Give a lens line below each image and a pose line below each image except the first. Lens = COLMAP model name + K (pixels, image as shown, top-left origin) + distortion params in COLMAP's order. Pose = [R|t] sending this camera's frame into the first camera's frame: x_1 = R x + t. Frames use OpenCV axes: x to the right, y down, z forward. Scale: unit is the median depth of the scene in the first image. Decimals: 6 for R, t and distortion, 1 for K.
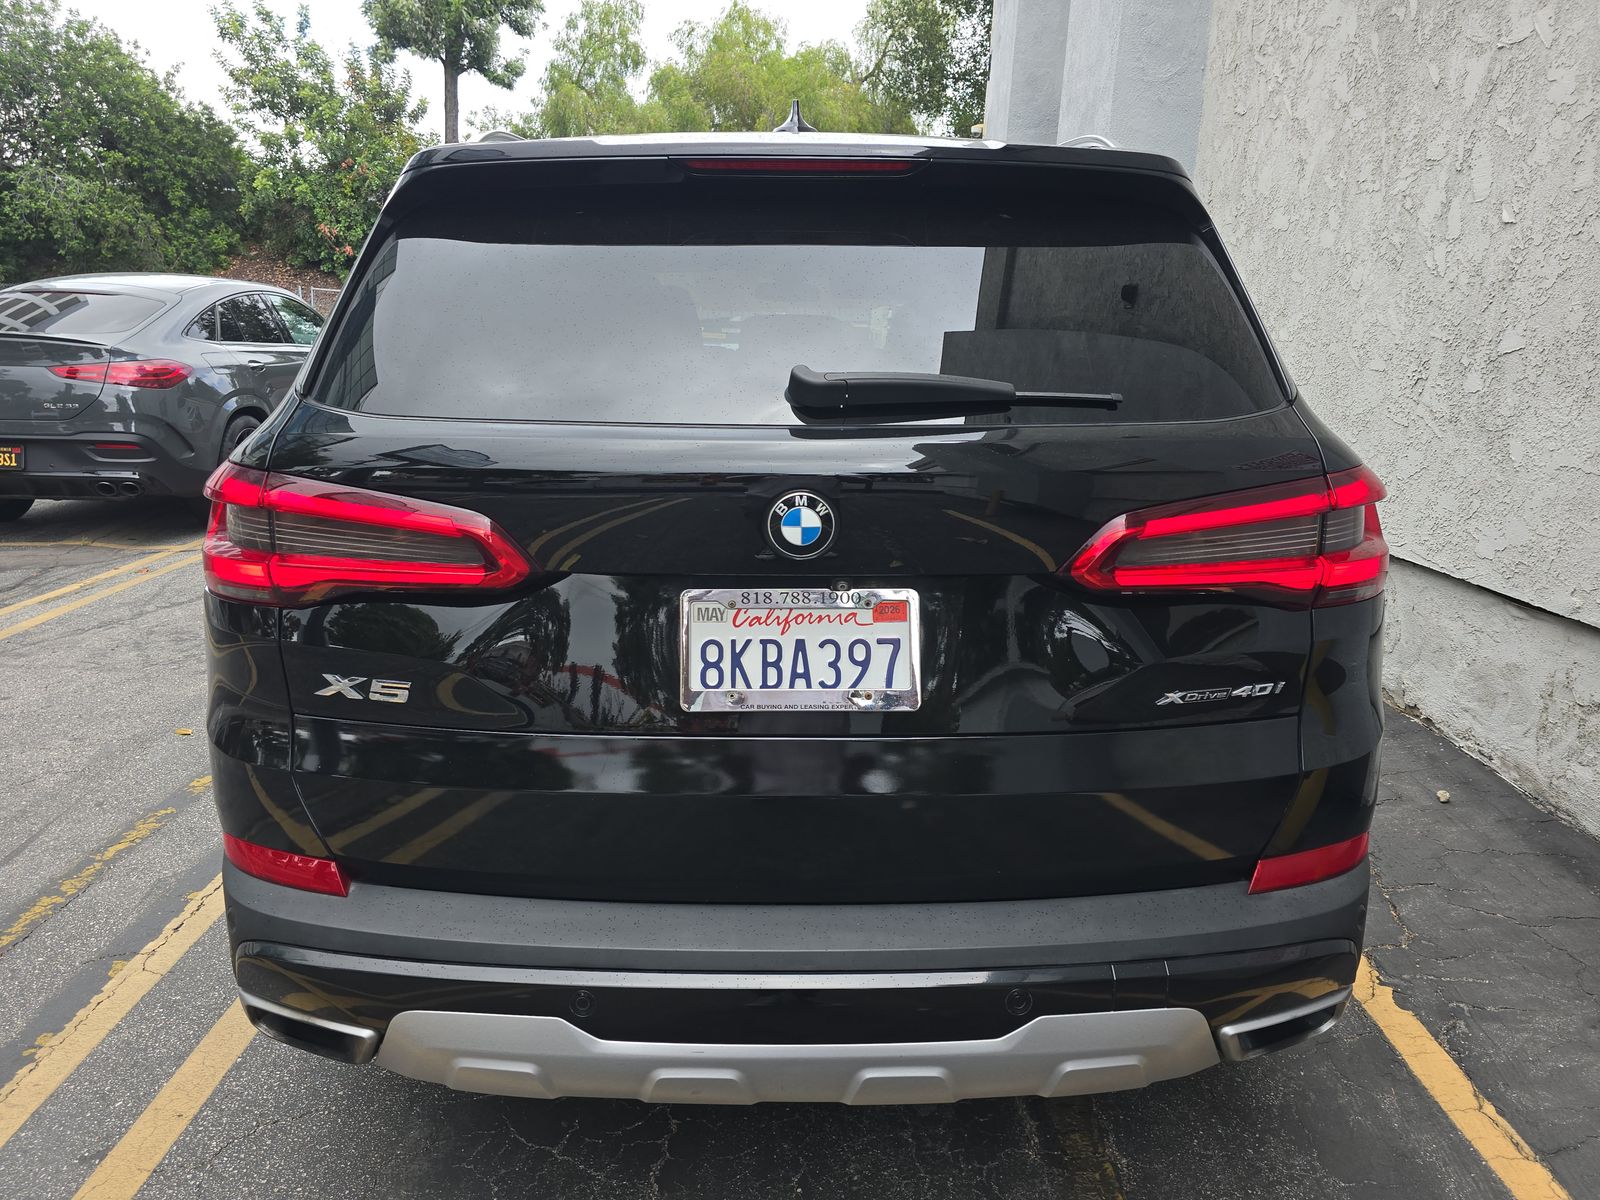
lens RADIAL K [[1093.4, 0, 805.3], [0, 1093.4, 583.0], [0, 0, 1]] dist [0.046884, -0.035070]
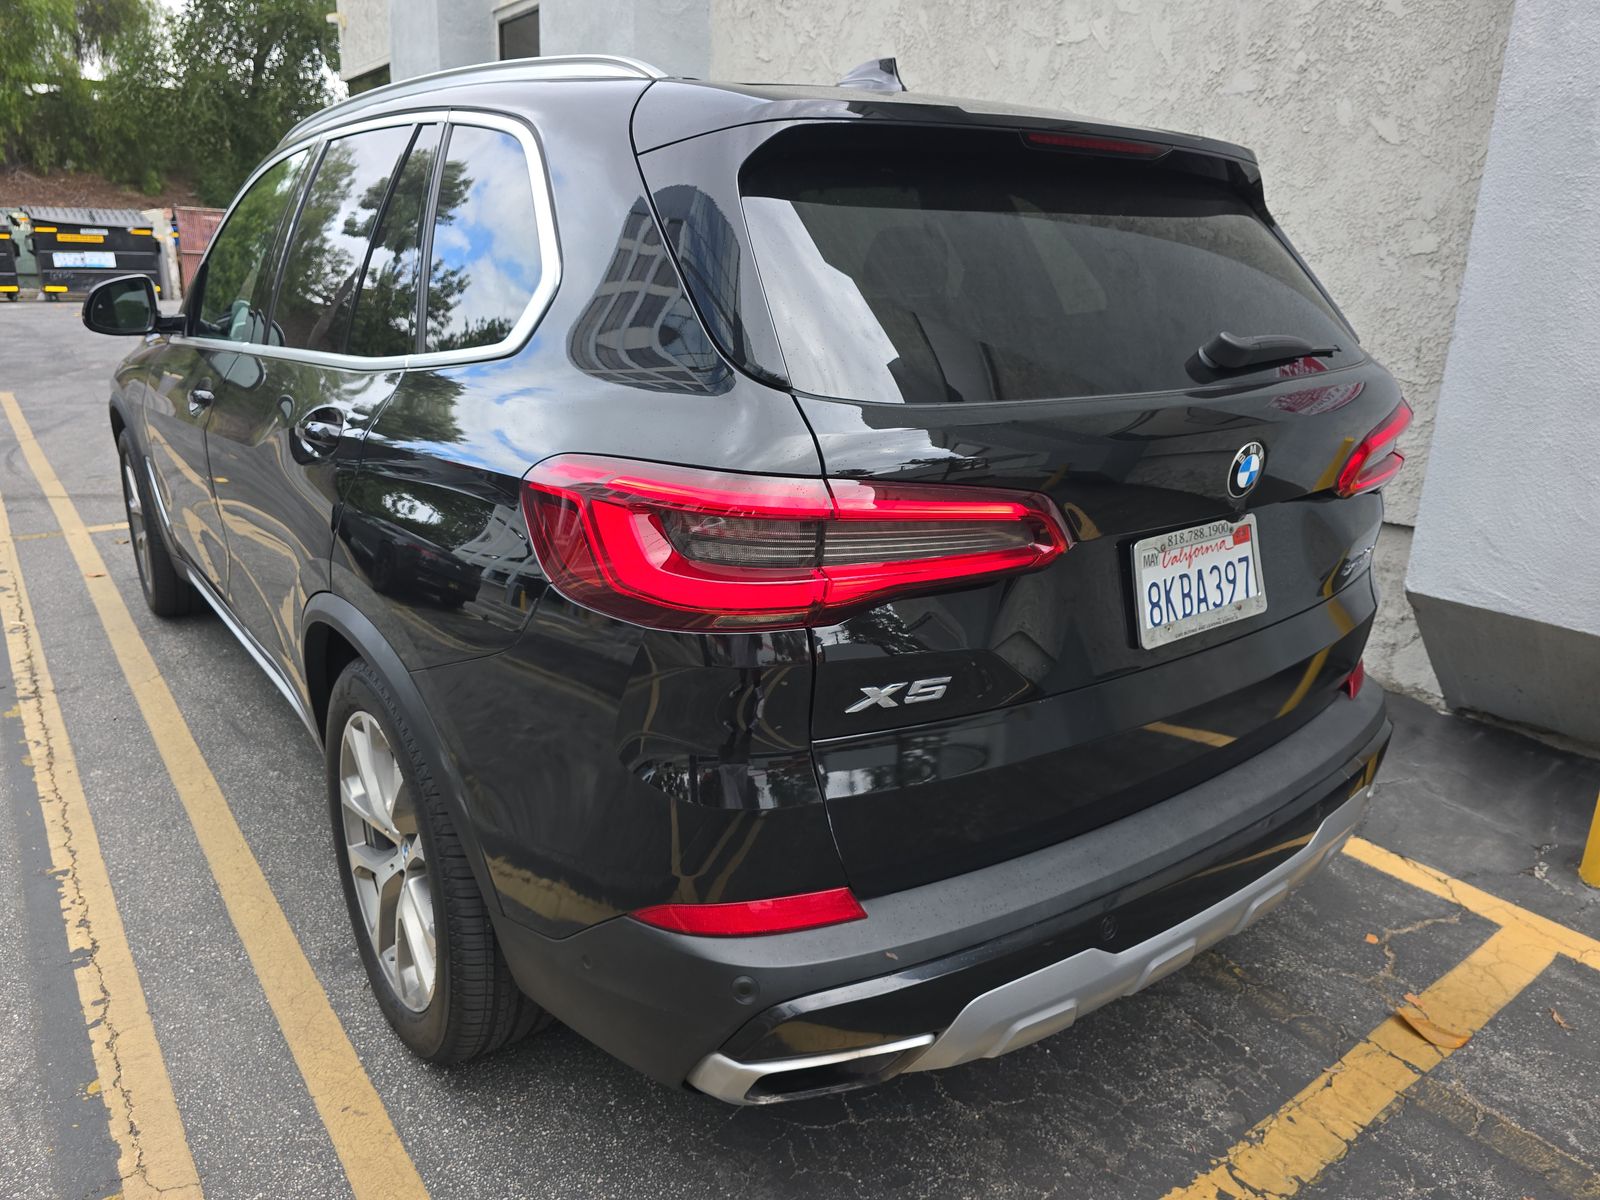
lens RADIAL K [[1093.4, 0, 828.0], [0, 1093.4, 584.5], [0, 0, 1]] dist [0.046884, -0.035070]
pose [[0.800299, -0.167039, 0.575864, -0.950895], [0.124626, 0.985777, 0.112745, -0.108653], [-0.586506, -0.018462, 0.809734, 0.272256]]
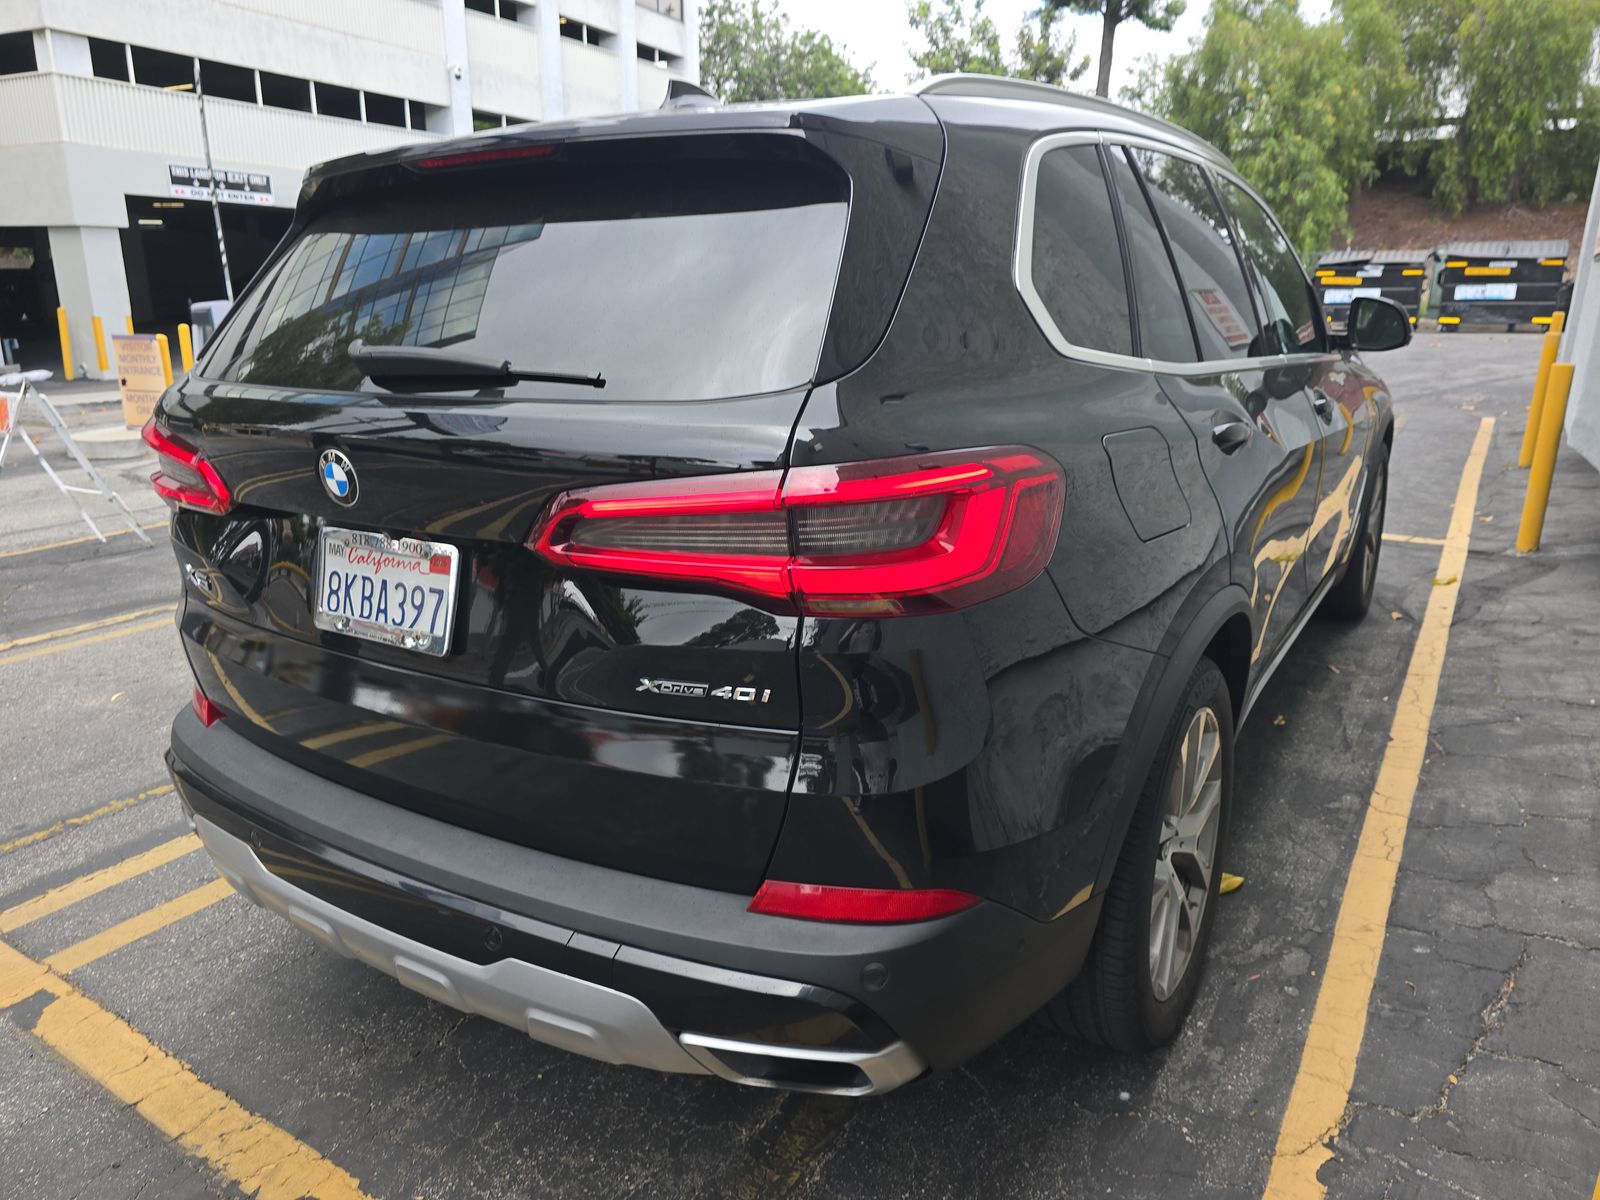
lens RADIAL K [[1093.4, 0, 793.2], [0, 1093.4, 593.8], [0, 0, 1]] dist [0.046884, -0.035070]
pose [[0.833548, 0.123666, -0.538428, 0.934180], [-0.098726, 0.992279, 0.075068, -0.060225], [0.543554, -0.009416, 0.839321, 0.250334]]
